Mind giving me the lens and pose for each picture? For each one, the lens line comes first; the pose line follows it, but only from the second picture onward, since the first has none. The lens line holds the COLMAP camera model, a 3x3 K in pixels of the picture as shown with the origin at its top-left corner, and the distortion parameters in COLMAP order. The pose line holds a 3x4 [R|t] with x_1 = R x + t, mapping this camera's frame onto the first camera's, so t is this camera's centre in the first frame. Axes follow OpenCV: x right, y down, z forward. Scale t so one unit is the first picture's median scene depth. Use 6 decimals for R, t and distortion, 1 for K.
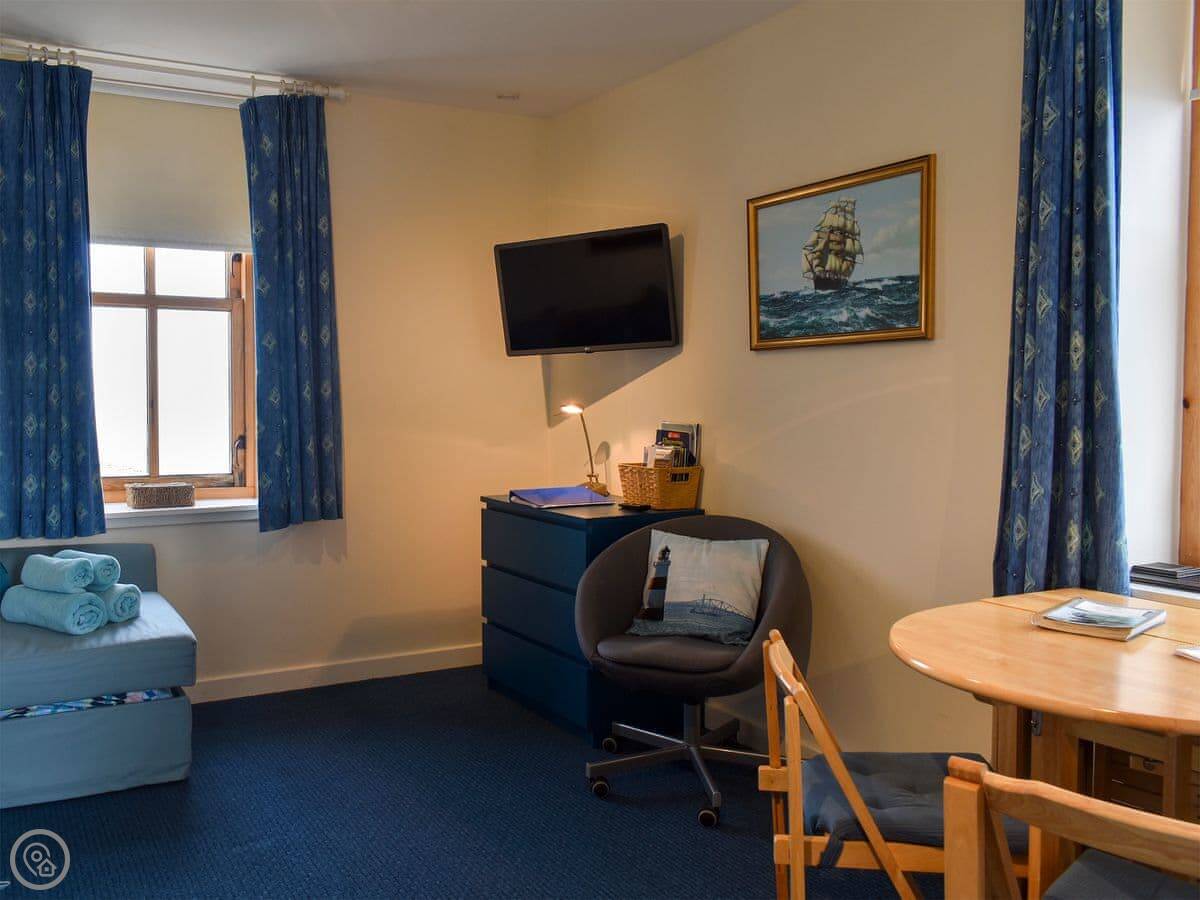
lens RADIAL K [[1098.0, 0, 598.5], [0, 1098.0, 449.7], [0, 0, 1]] dist [-0.015578, 0.000000]
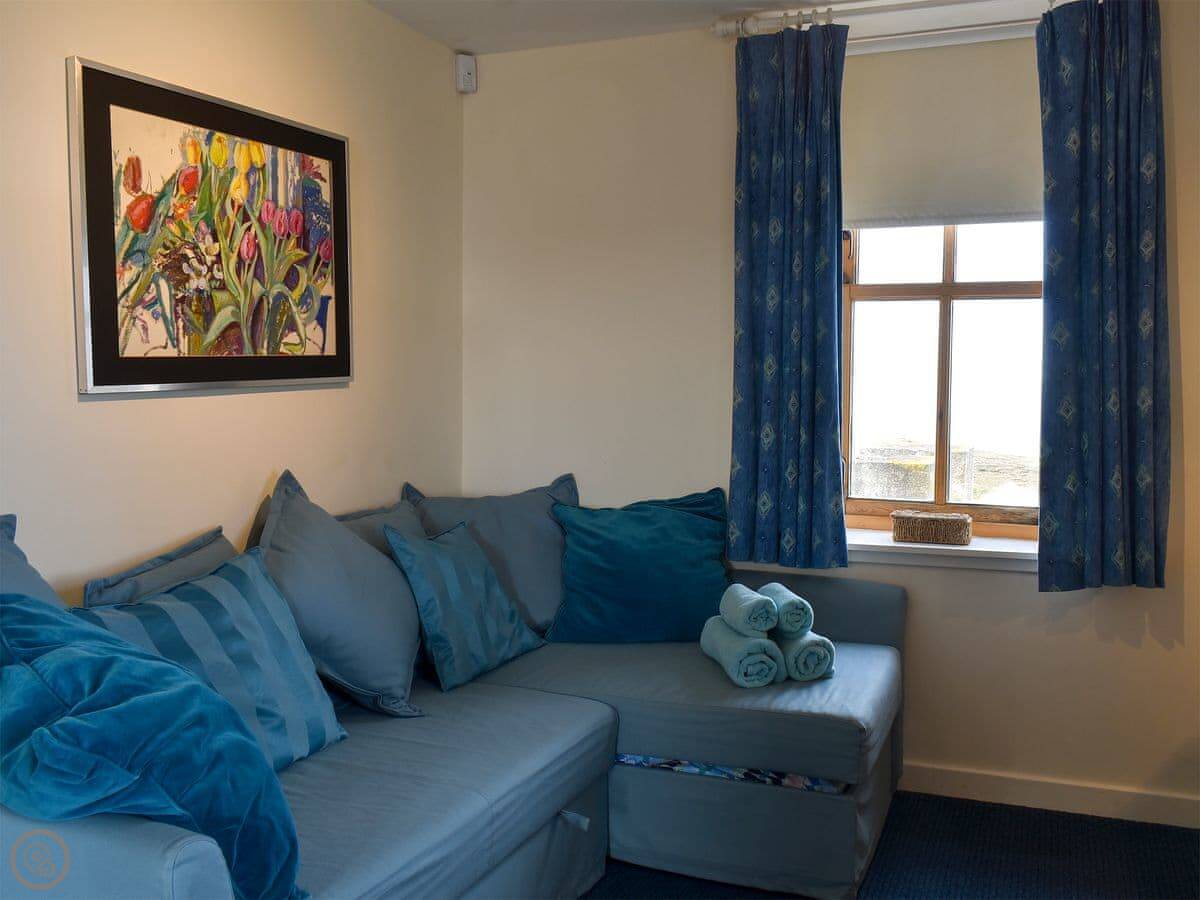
lens RADIAL K [[1098.0, 0, 641.5], [0, 1098.0, 410.9], [0, 0, 1]] dist [-0.015578, 0.000000]
pose [[0.603850, 0.018914, -0.796873, 0.121921], [-0.052327, 0.998503, -0.015952, -0.021685], [0.795378, 0.051331, 0.603936, 0.348745]]
